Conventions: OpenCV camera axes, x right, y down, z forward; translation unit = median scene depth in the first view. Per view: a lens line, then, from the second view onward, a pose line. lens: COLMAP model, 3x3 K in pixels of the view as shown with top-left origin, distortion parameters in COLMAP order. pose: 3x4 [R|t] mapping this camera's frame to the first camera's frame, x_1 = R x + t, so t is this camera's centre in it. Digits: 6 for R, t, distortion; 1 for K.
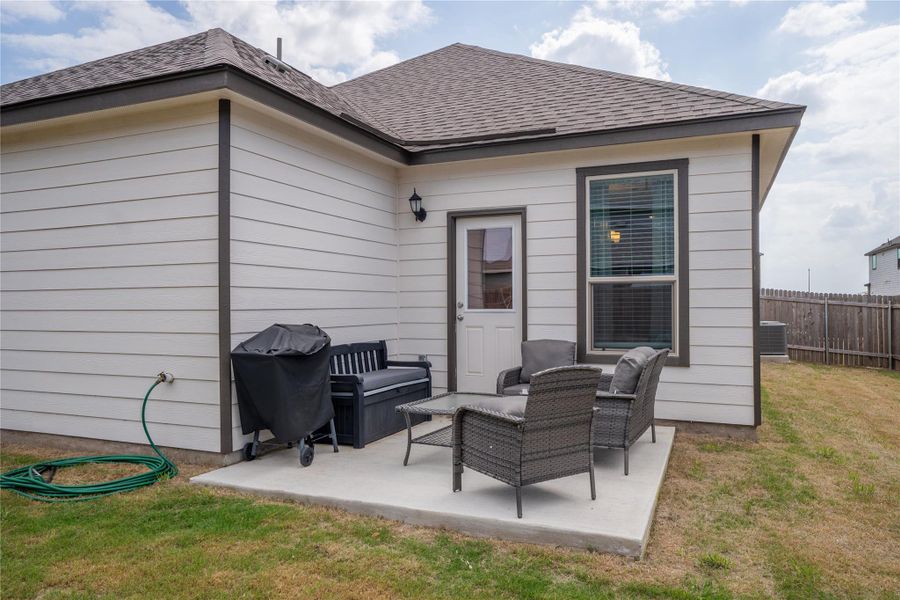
lens RADIAL K [[614.9, 0, 458.2], [0, 614.9, 300.2], [0, 0, 1]] dist [0.025924, 0.001020]
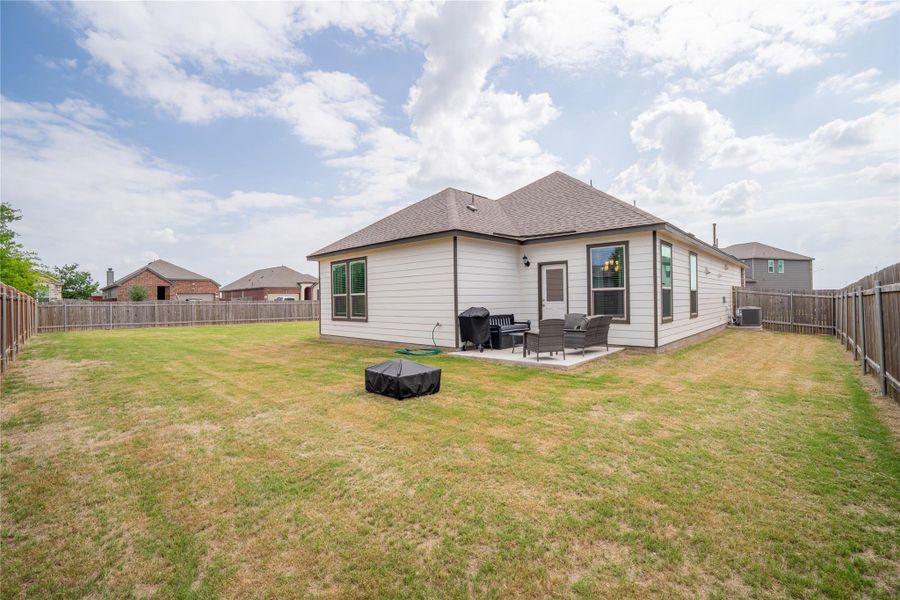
lens RADIAL K [[399.6, 0, 452.1], [0, 399.6, 299.1], [0, 0, 1]] dist [-0.006257, -0.000225]
pose [[0.936992, -0.010959, -0.349179, 0.261637], [0.014078, 0.999880, 0.006395, -0.013231], [0.349067, -0.010908, 0.937034, -0.761179]]
